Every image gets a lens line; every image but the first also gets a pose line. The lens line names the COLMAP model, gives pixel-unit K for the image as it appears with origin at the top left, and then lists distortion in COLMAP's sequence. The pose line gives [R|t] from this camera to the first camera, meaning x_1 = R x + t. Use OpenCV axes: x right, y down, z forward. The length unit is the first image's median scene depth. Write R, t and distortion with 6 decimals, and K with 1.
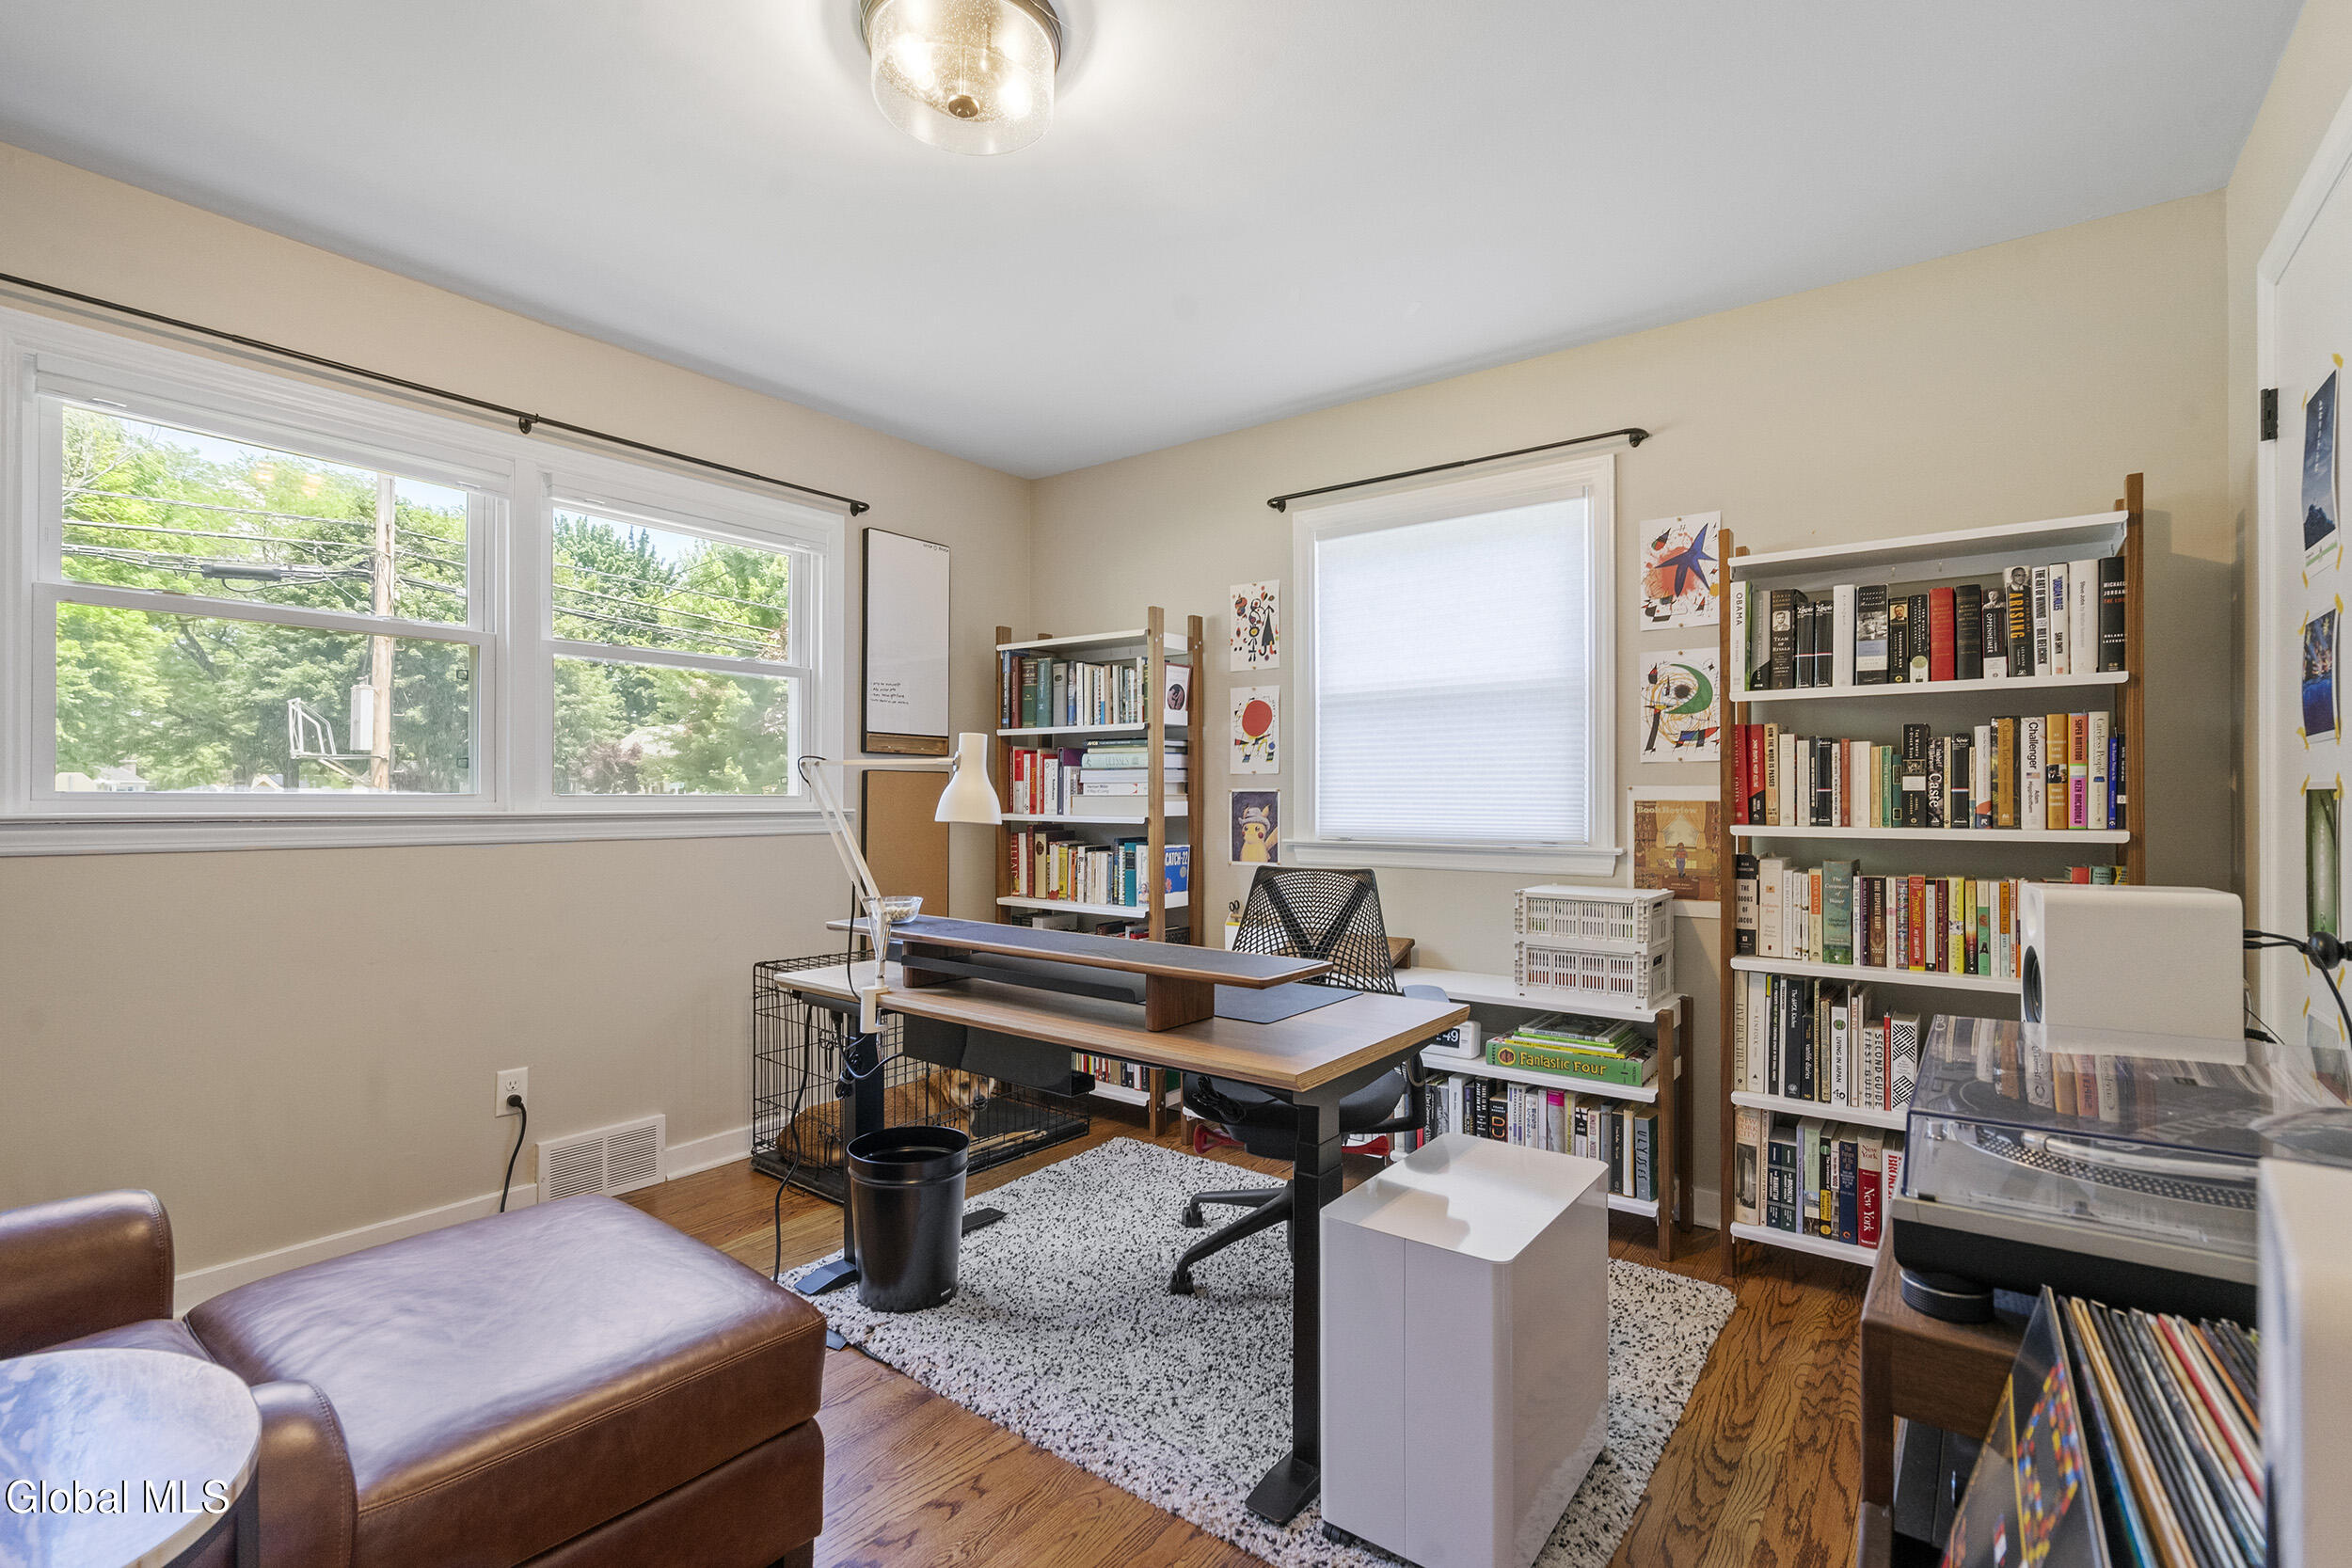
lens RADIAL K [[1080.3, 0, 1175.8], [0, 1080.3, 792.5], [0, 0, 1]] dist [0.001846, 0.000906]
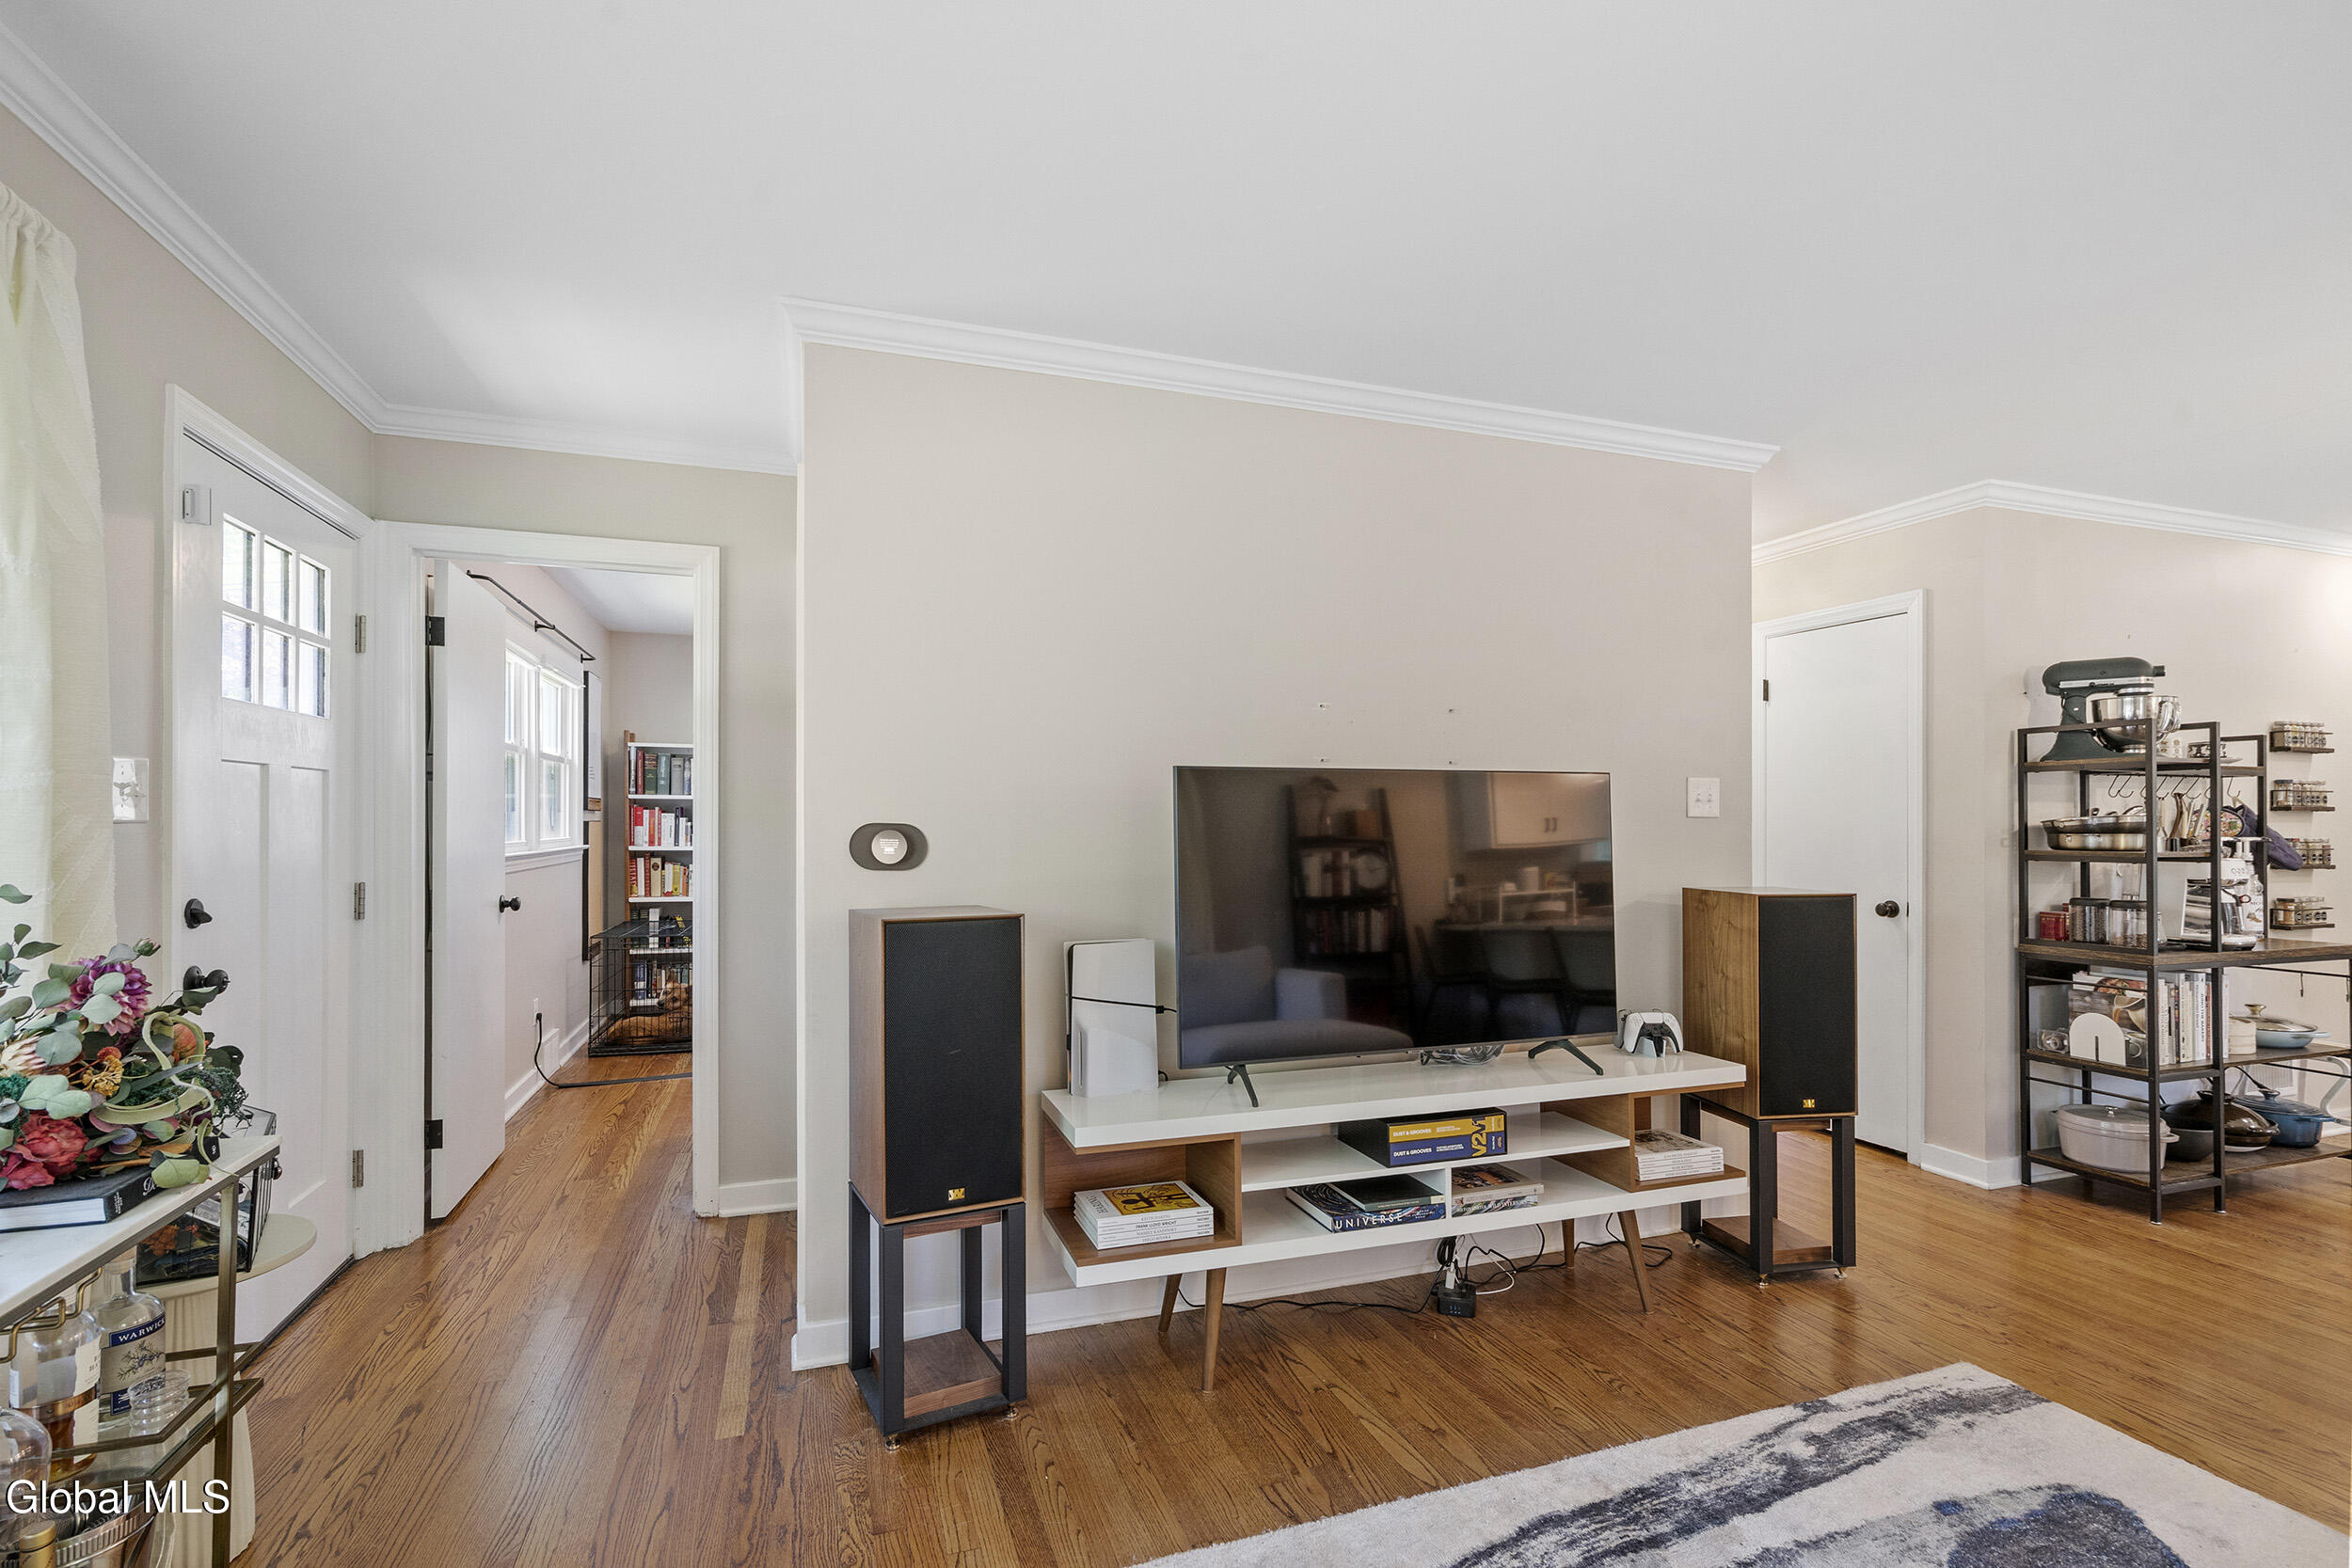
lens RADIAL K [[1080.3, 0, 1176.7], [0, 1080.3, 803.9], [0, 0, 1]] dist [0.001846, 0.000906]
pose [[0.545327, 0.012613, 0.838129, -1.085171], [-0.004157, 0.999915, -0.012344, -0.027928], [-0.838213, 0.003248, 0.545333, -0.580836]]
